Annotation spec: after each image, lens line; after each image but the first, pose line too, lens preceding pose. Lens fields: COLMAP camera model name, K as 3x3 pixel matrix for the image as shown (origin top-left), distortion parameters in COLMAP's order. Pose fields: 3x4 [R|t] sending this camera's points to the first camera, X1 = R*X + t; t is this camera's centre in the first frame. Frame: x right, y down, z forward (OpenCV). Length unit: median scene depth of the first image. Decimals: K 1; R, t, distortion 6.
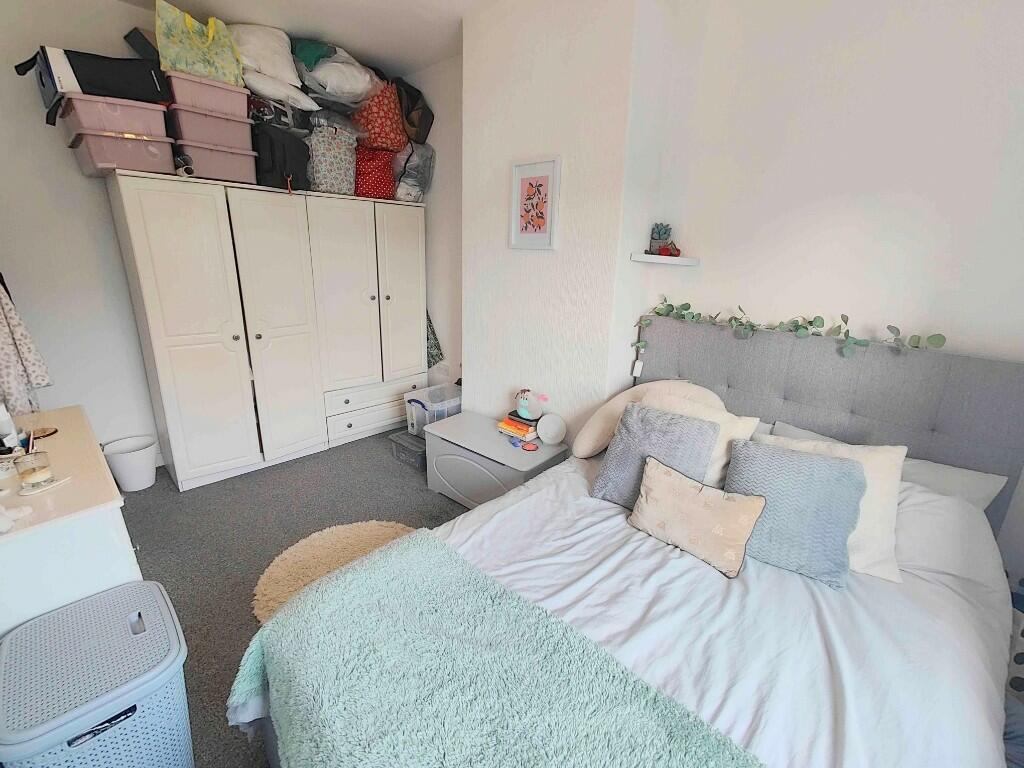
lens RADIAL K [[447.2, 0, 513.6], [0, 447.2, 379.4], [0, 0, 1]] dist [0.002387, -0.000061]
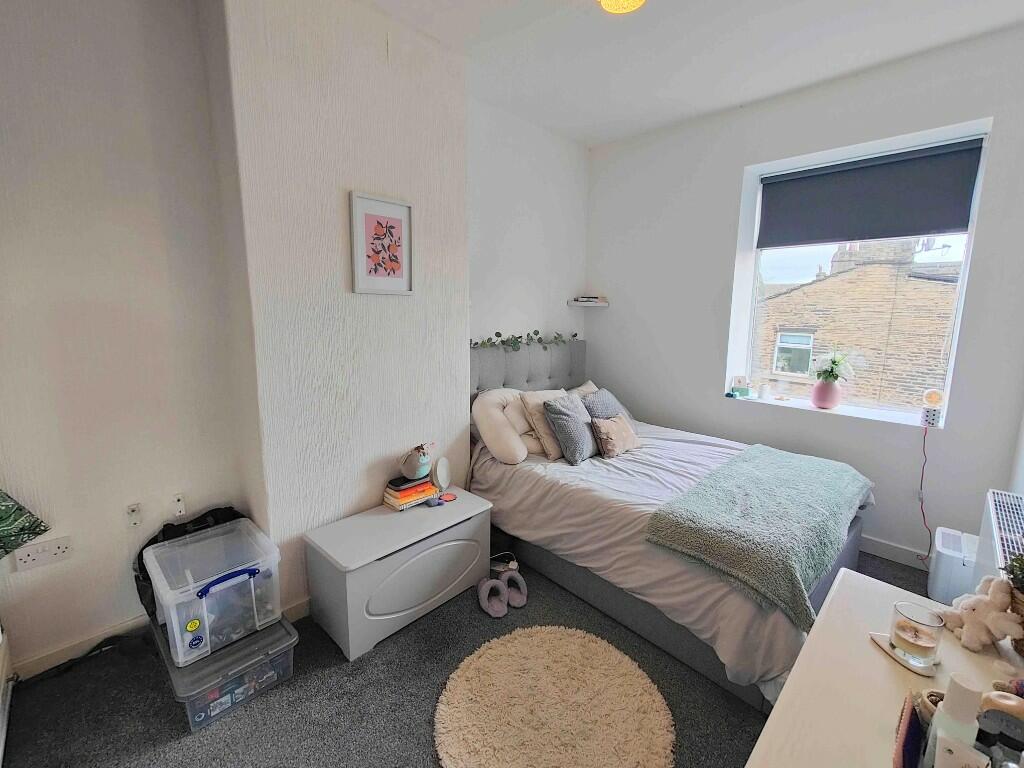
lens RADIAL K [[447.2, 0, 513.6], [0, 447.2, 379.4], [0, 0, 1]] dist [0.002387, -0.000061]
pose [[0.024043, -0.181604, 0.983078, -0.879752], [0.263946, 0.949622, 0.168968, -0.219464], [-0.964238, 0.255417, 0.070765, 0.754321]]
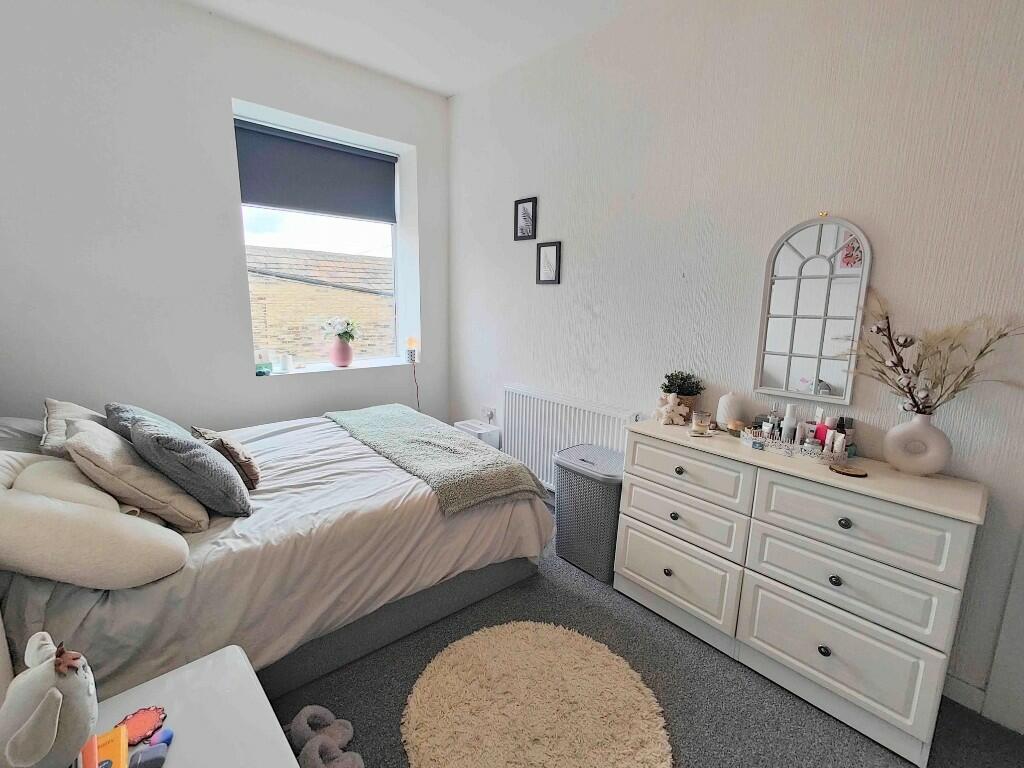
lens RADIAL K [[447.2, 0, 513.6], [0, 447.2, 379.4], [0, 0, 1]] dist [0.002387, -0.000061]
pose [[-0.995288, -0.058876, 0.077038, -0.287978], [-0.018378, 0.894682, 0.446326, -0.293099], [-0.095202, 0.442807, -0.891548, 1.219464]]
